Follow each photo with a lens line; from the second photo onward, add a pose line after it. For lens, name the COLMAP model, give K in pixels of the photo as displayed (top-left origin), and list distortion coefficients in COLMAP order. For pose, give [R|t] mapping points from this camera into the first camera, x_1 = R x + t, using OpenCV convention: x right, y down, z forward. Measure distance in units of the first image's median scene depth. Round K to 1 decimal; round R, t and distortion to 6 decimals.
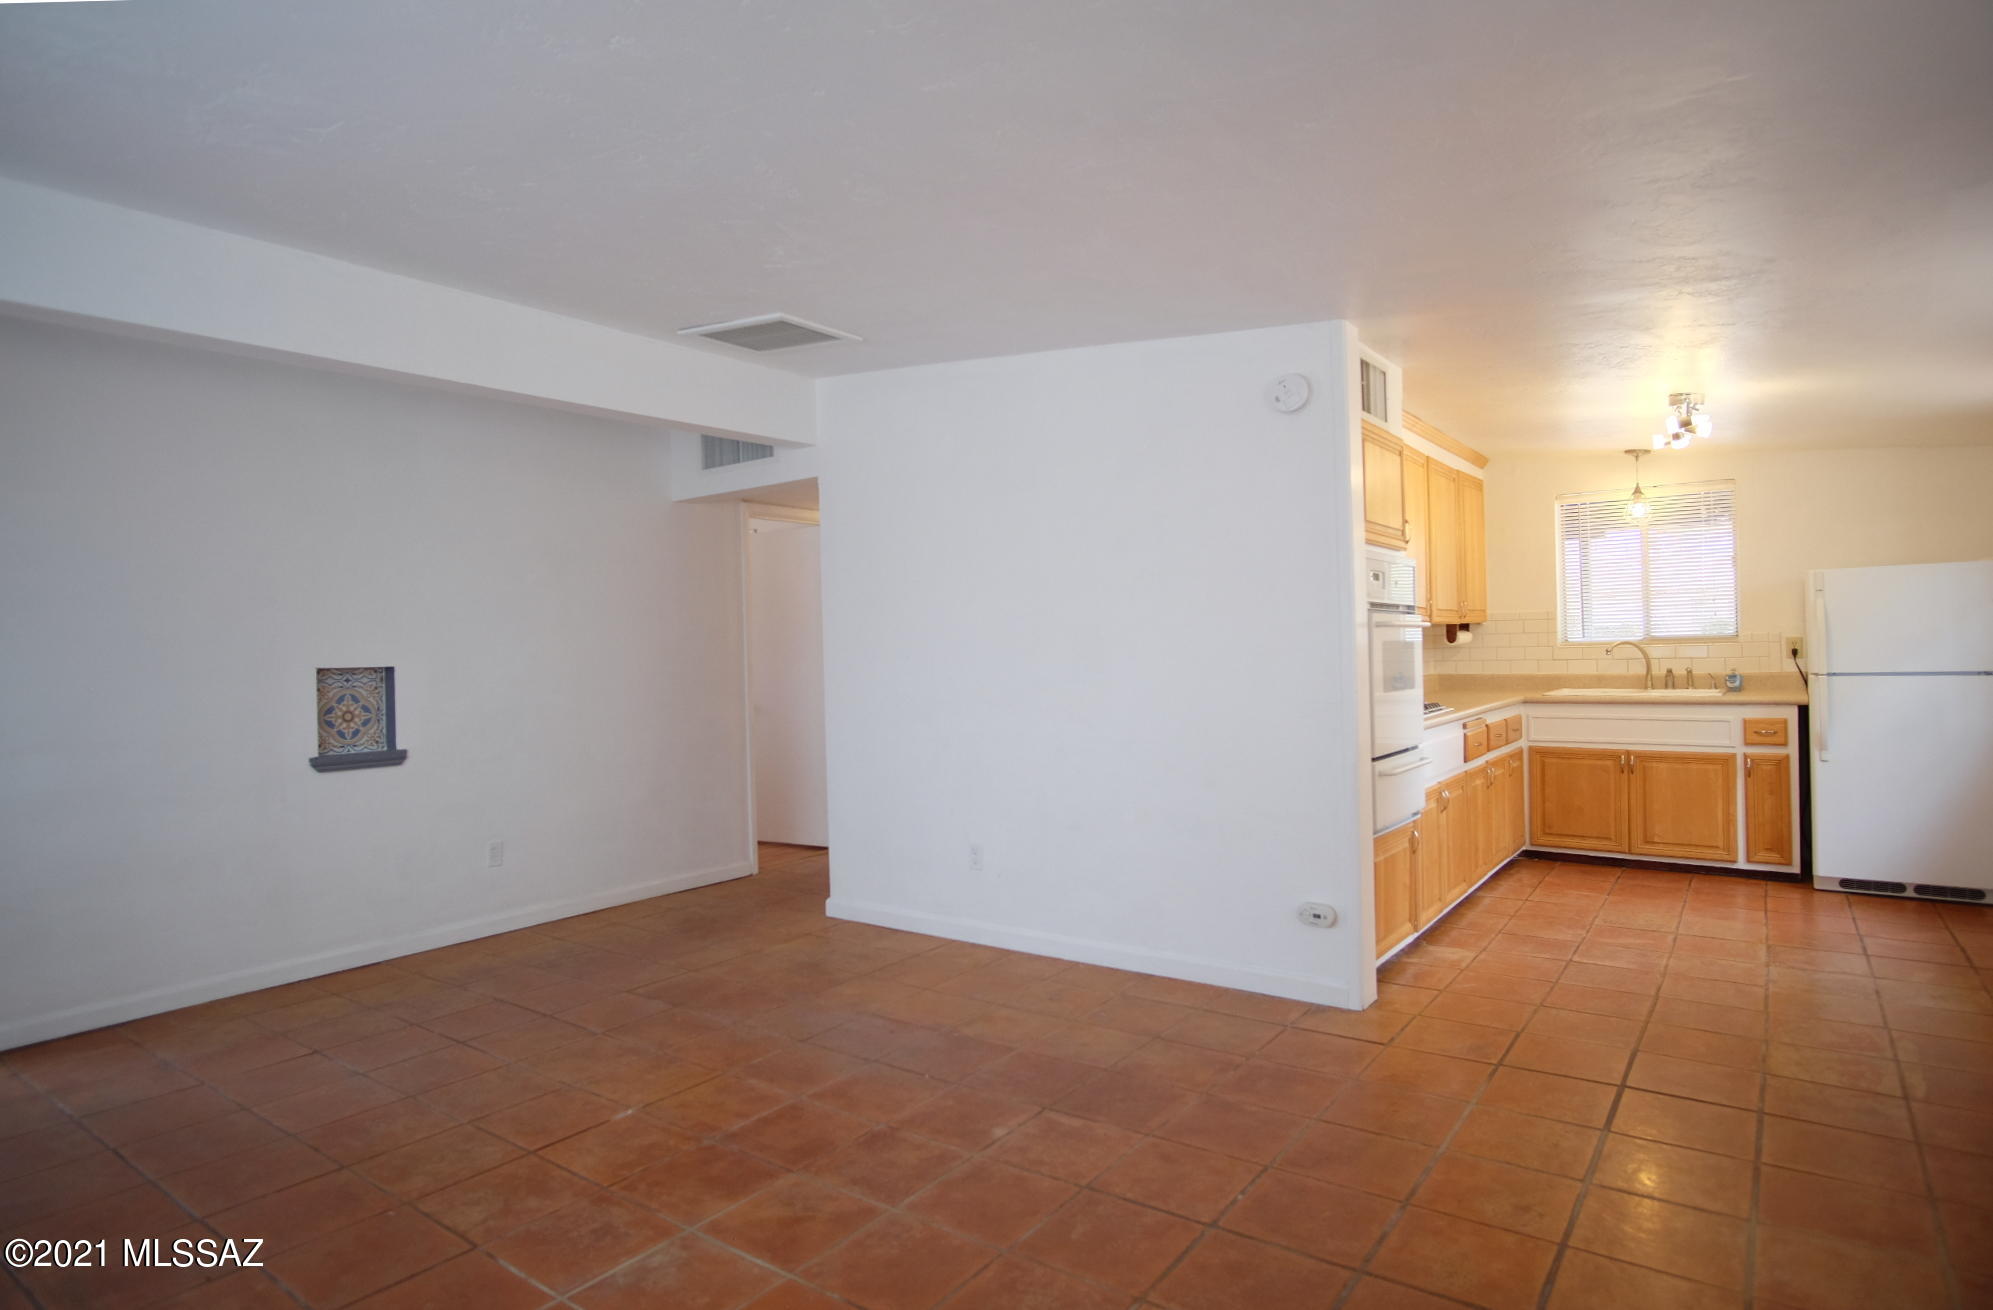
lens RADIAL K [[1083.2, 0, 992.7], [0, 1083.2, 650.1], [0, 0, 1]] dist [-0.026699, 0.000599]
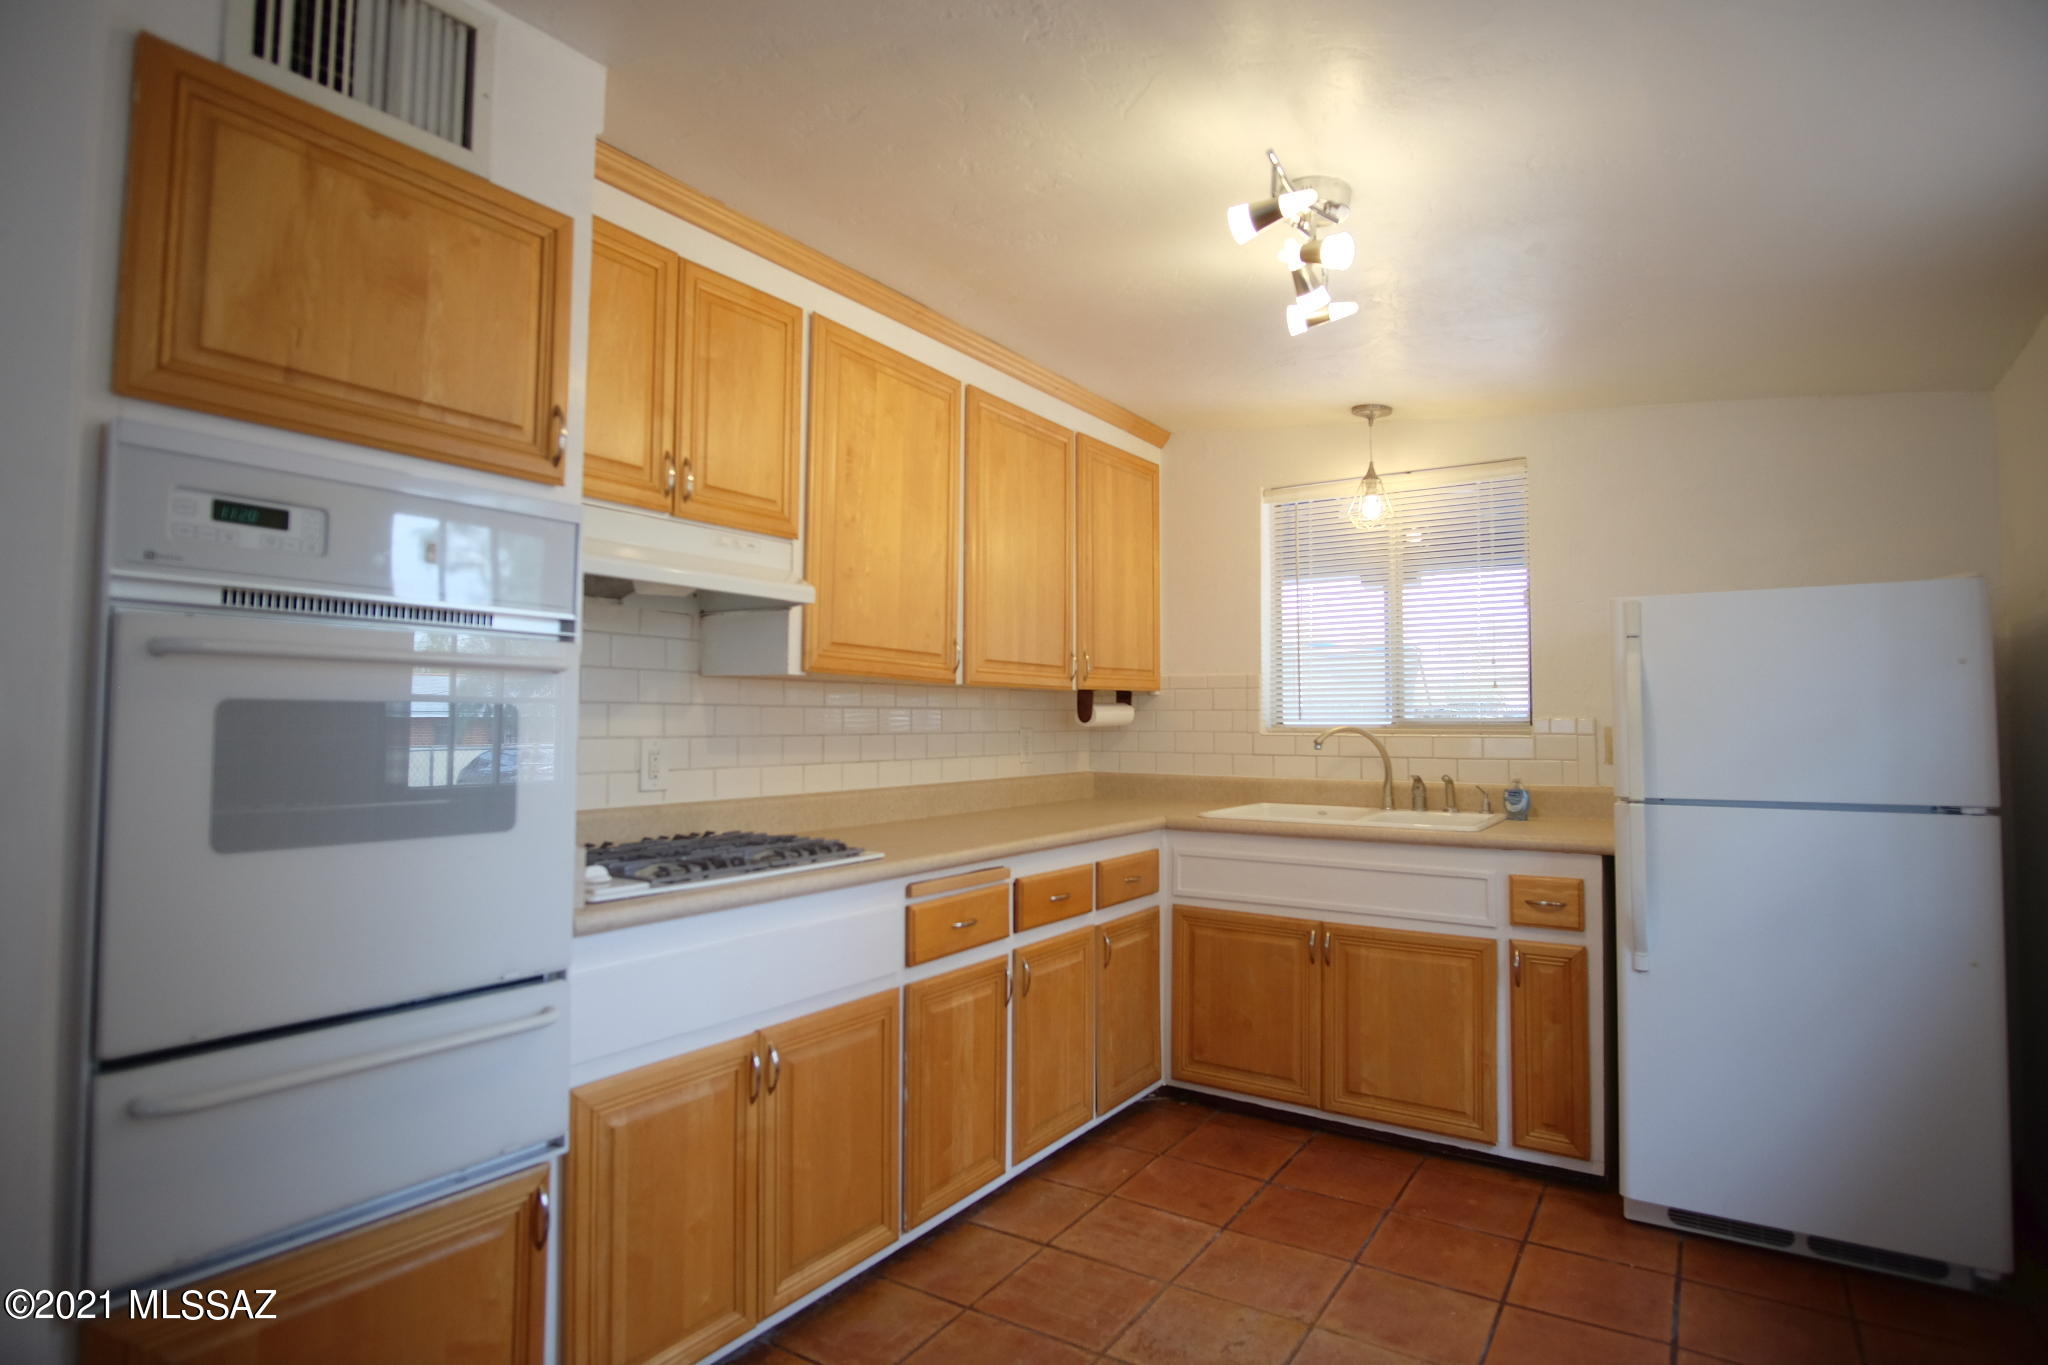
lens RADIAL K [[1087.3, 0, 1015.7], [0, 1087.3, 674.0], [0, 0, 1]] dist [-0.030340, 0.001065]
pose [[0.998305, 0.029589, 0.050118, 0.407989], [-0.027287, 0.998568, -0.046021, -0.005291], [-0.051408, 0.044575, 0.997682, 0.448729]]
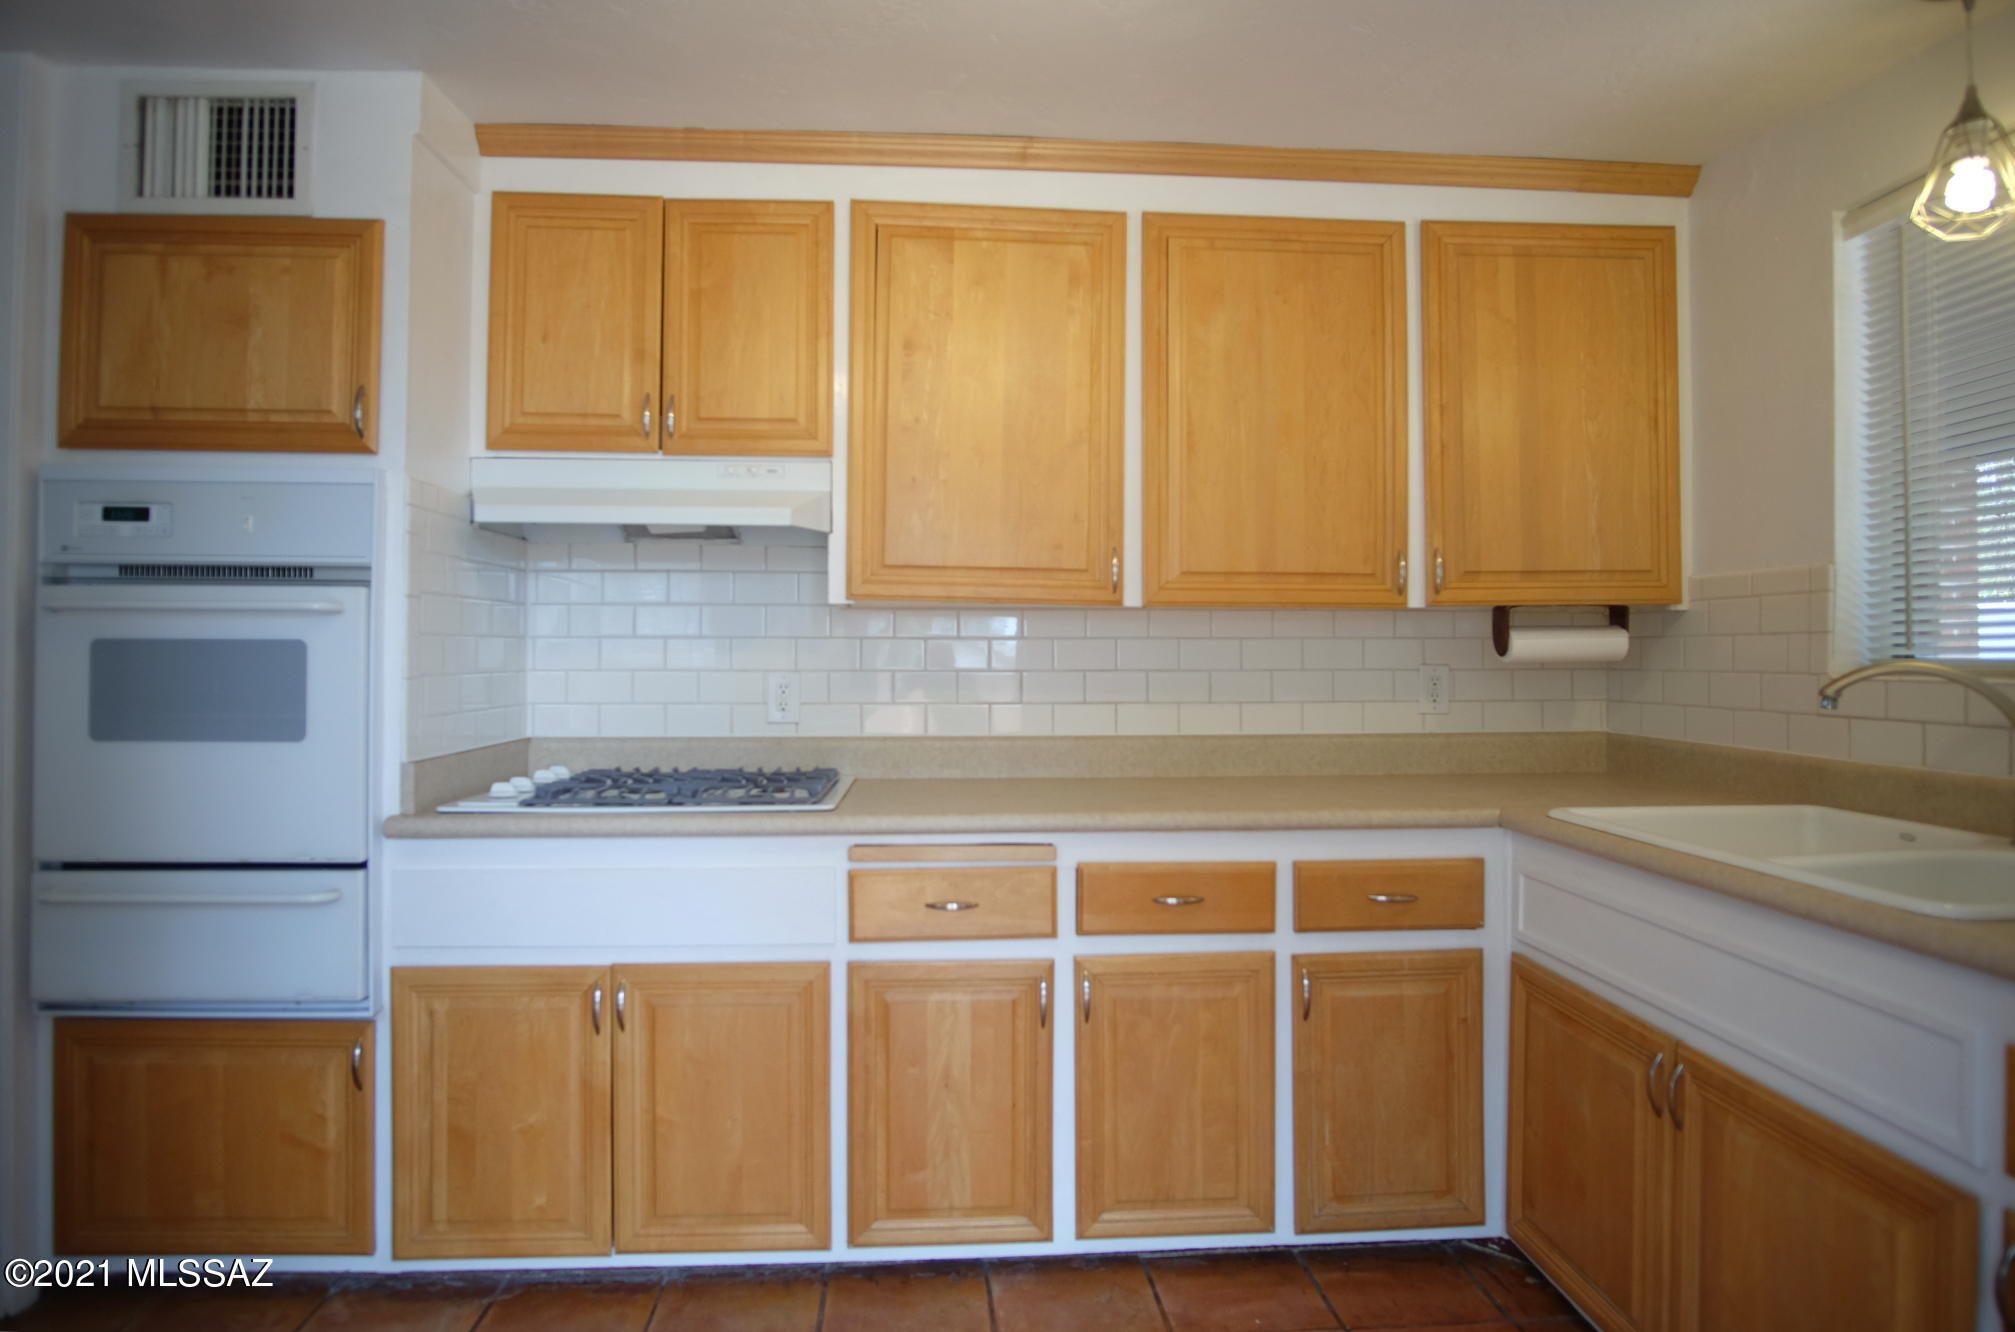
lens RADIAL K [[1085.2, 0, 1011.4], [0, 1085.2, 651.9], [0, 0, 1]] dist [-0.029723, 0.000902]
pose [[0.642581, 0.020943, -0.765931, 0.705746], [-0.017671, 0.999766, 0.012511, -0.011185], [0.766014, 0.005495, 0.642801, 0.693504]]
